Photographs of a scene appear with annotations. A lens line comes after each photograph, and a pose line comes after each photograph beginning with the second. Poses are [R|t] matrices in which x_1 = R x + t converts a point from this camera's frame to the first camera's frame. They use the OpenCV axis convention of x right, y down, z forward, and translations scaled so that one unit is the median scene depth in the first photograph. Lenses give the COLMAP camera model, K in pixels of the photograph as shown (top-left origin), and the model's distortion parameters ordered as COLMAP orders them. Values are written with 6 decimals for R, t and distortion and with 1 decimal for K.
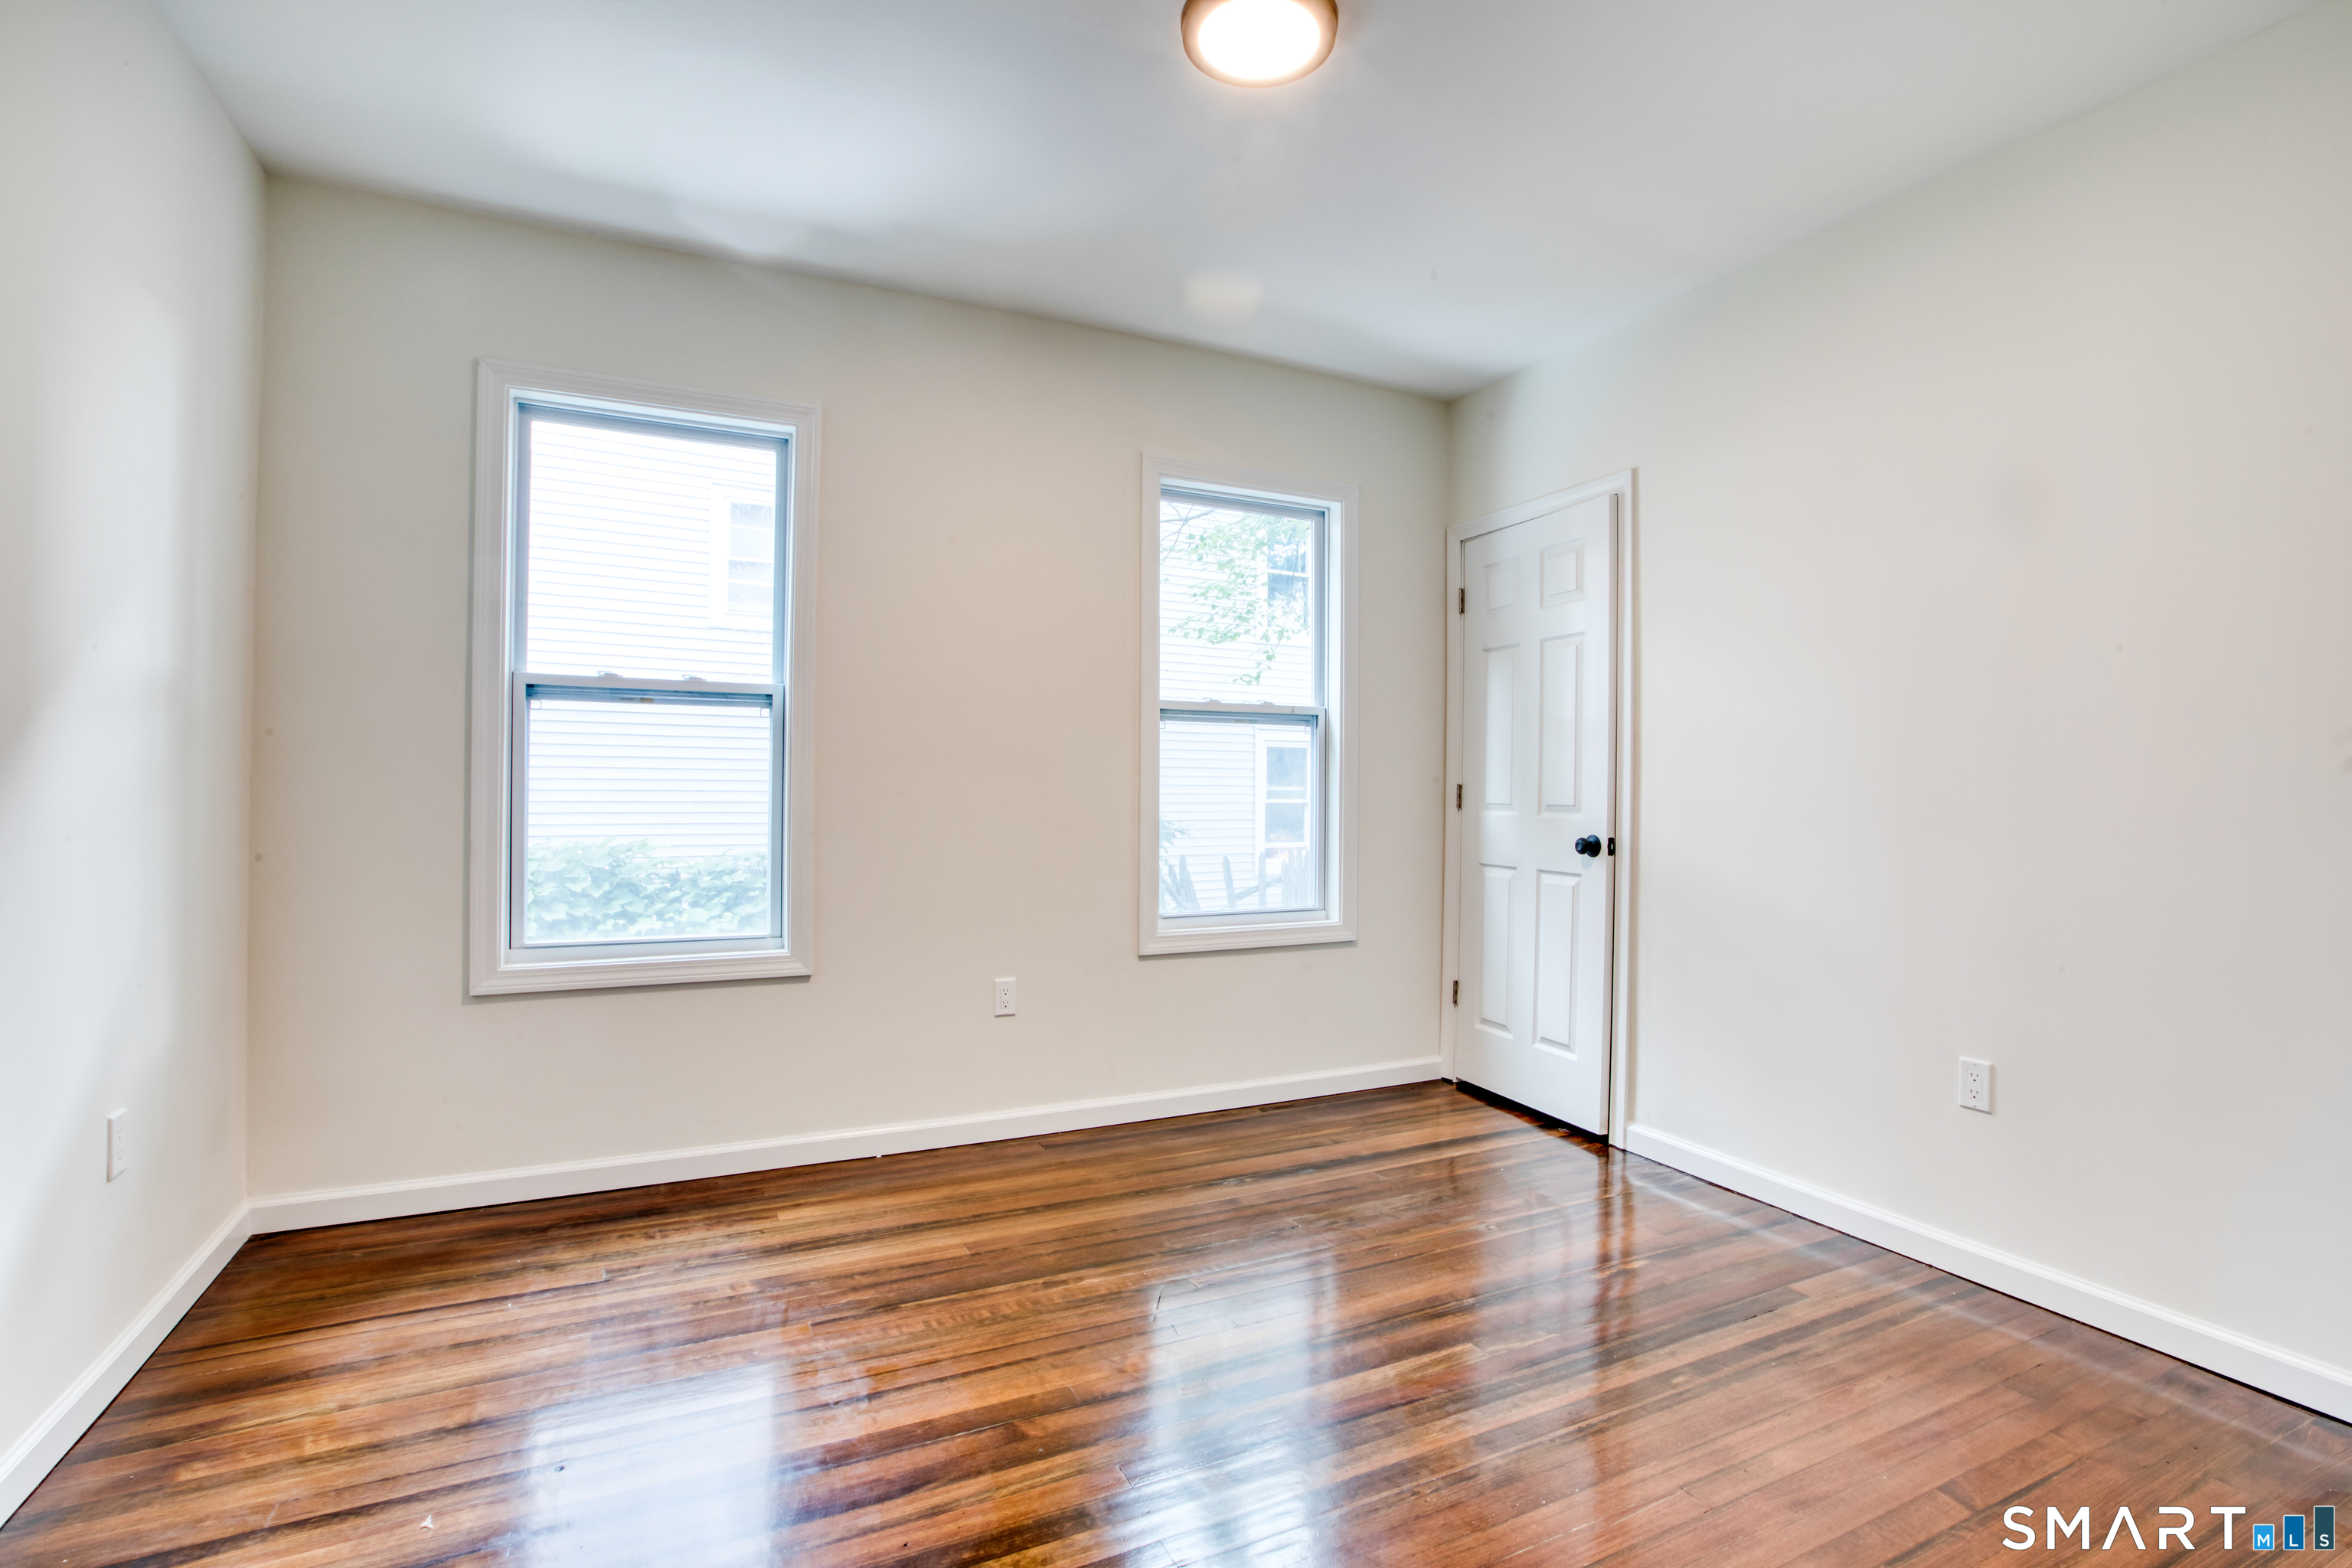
lens RADIAL K [[1070.9, 0, 1167.0], [0, 1070.9, 768.4], [0, 0, 1]] dist [-0.001422, -0.000003]
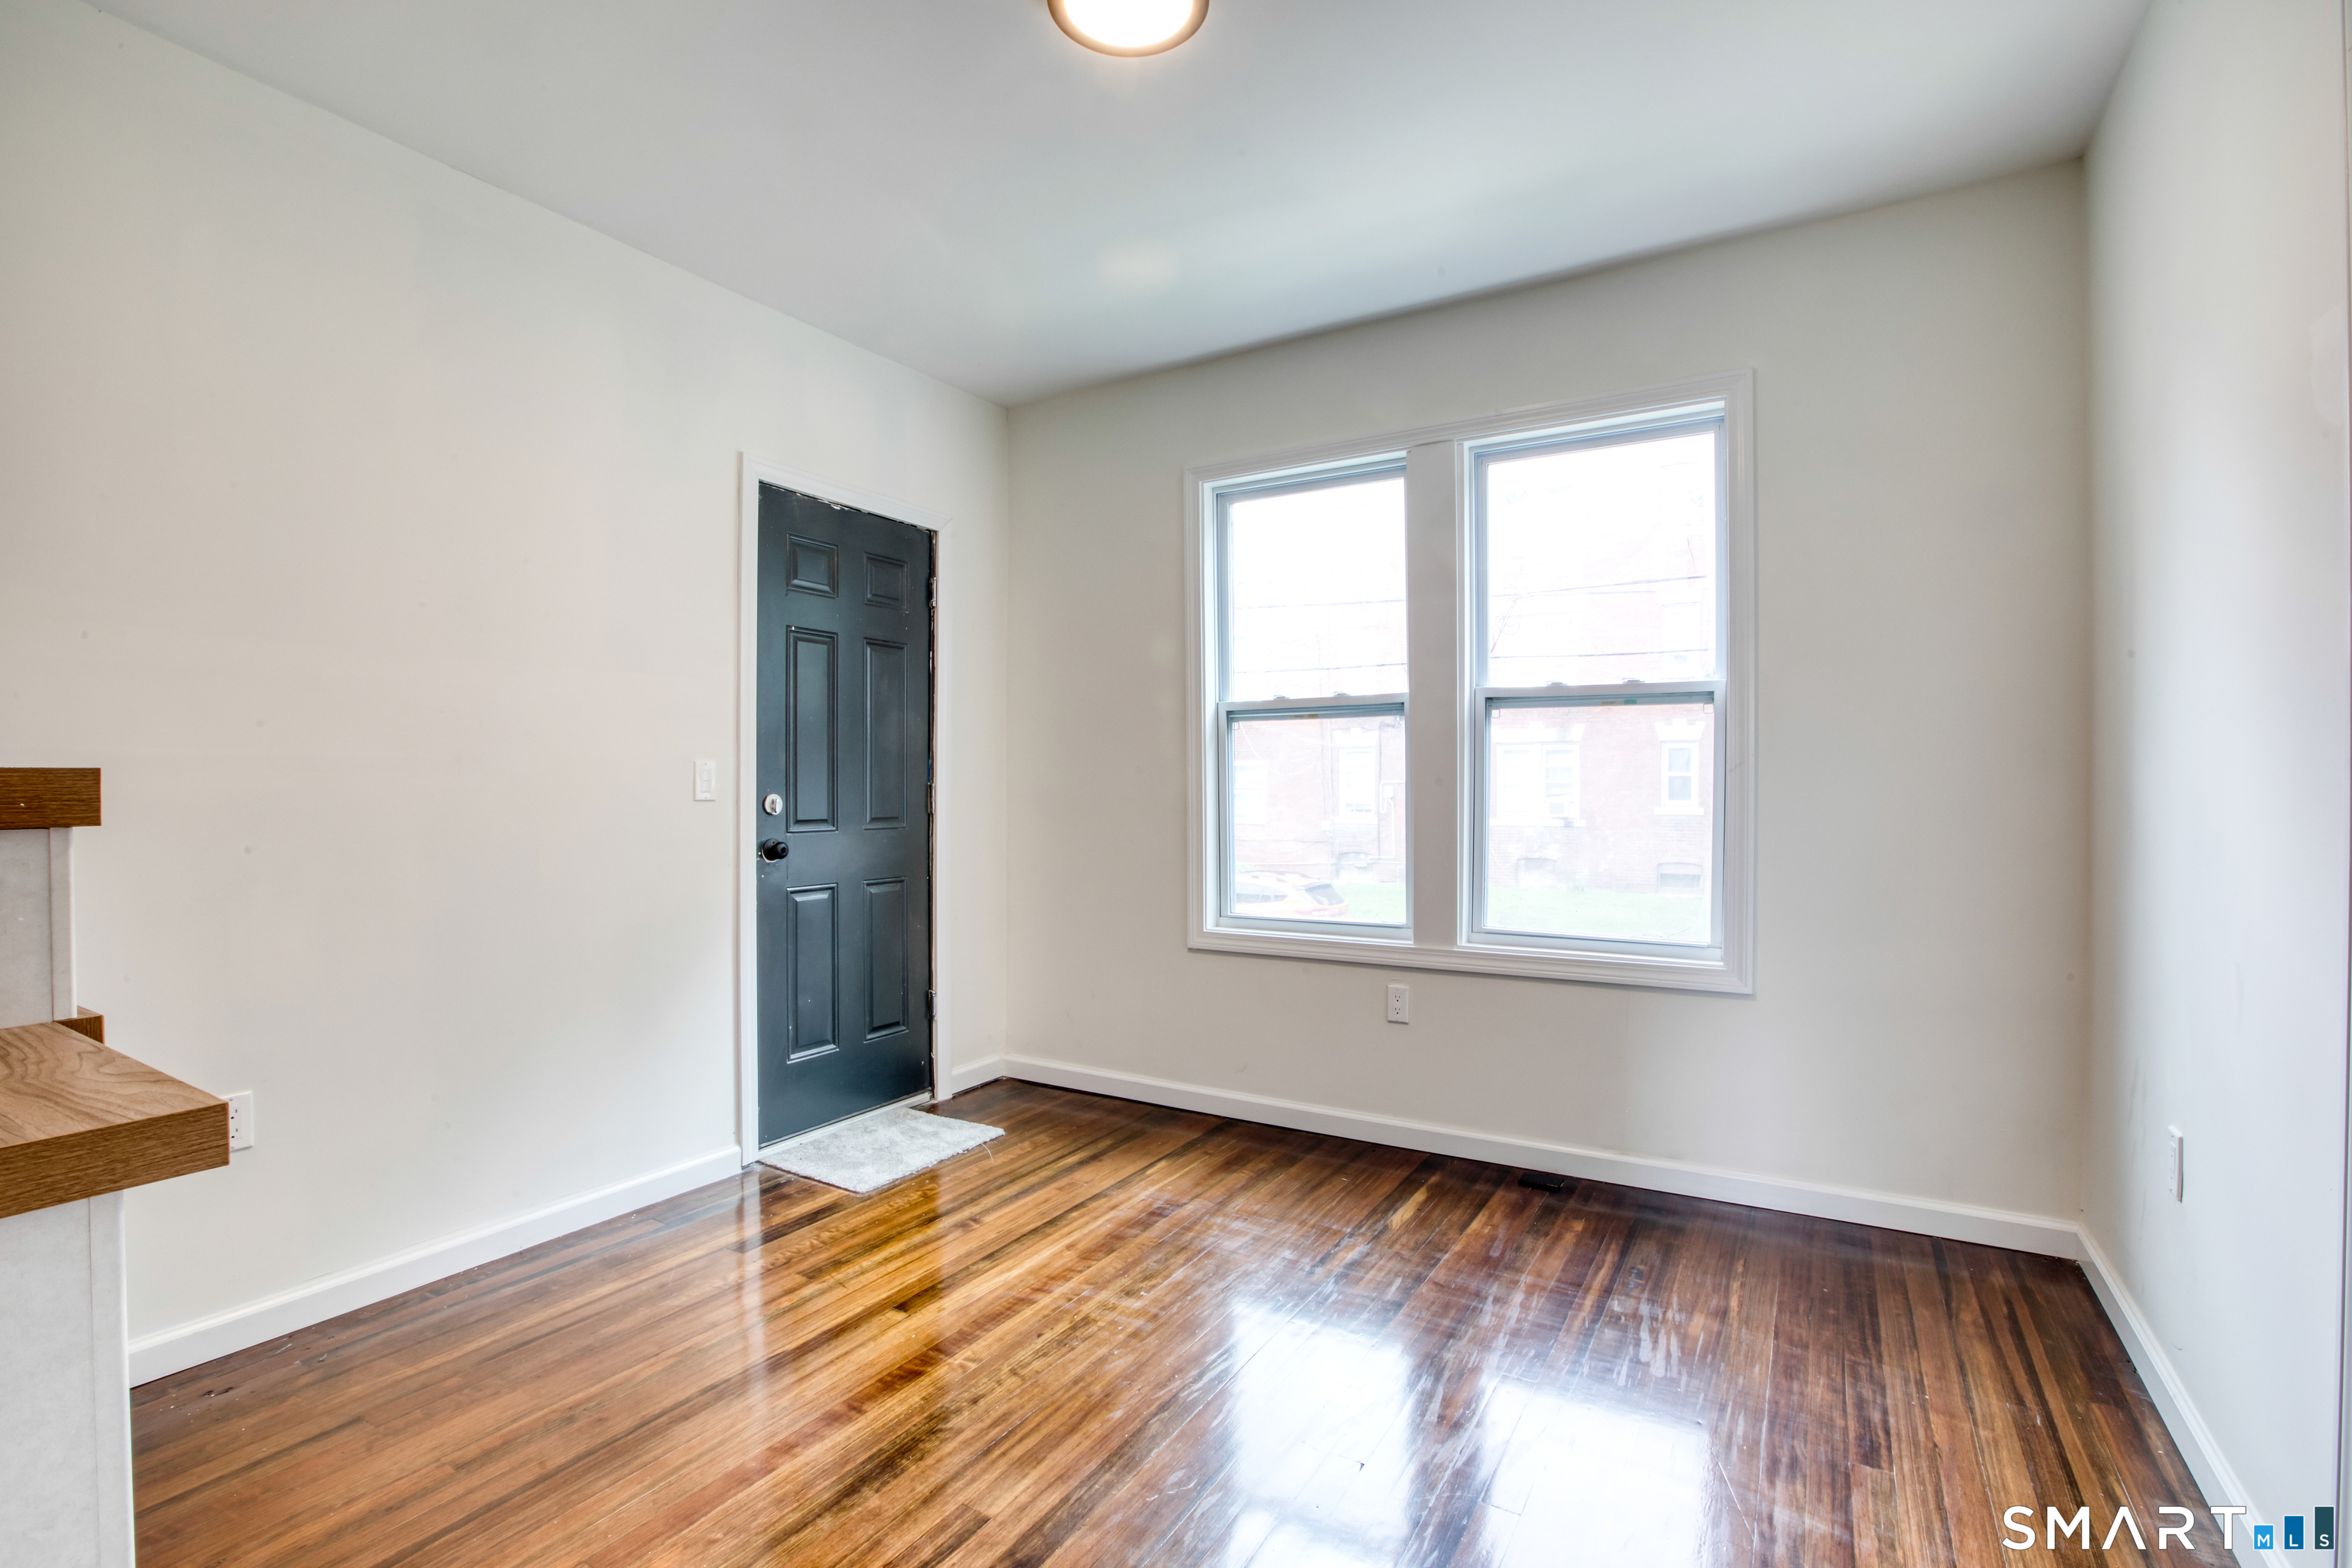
lens RADIAL K [[1091.9, 0, 1170.2], [0, 1091.9, 782.6], [0, 0, 1]] dist [-0.023072, 0.000042]
pose [[0.545040, -0.004863, -0.838396, 0.186456], [0.013454, 0.999905, 0.002947, 0.001988], [0.838302, -0.012886, 0.545054, 0.088102]]
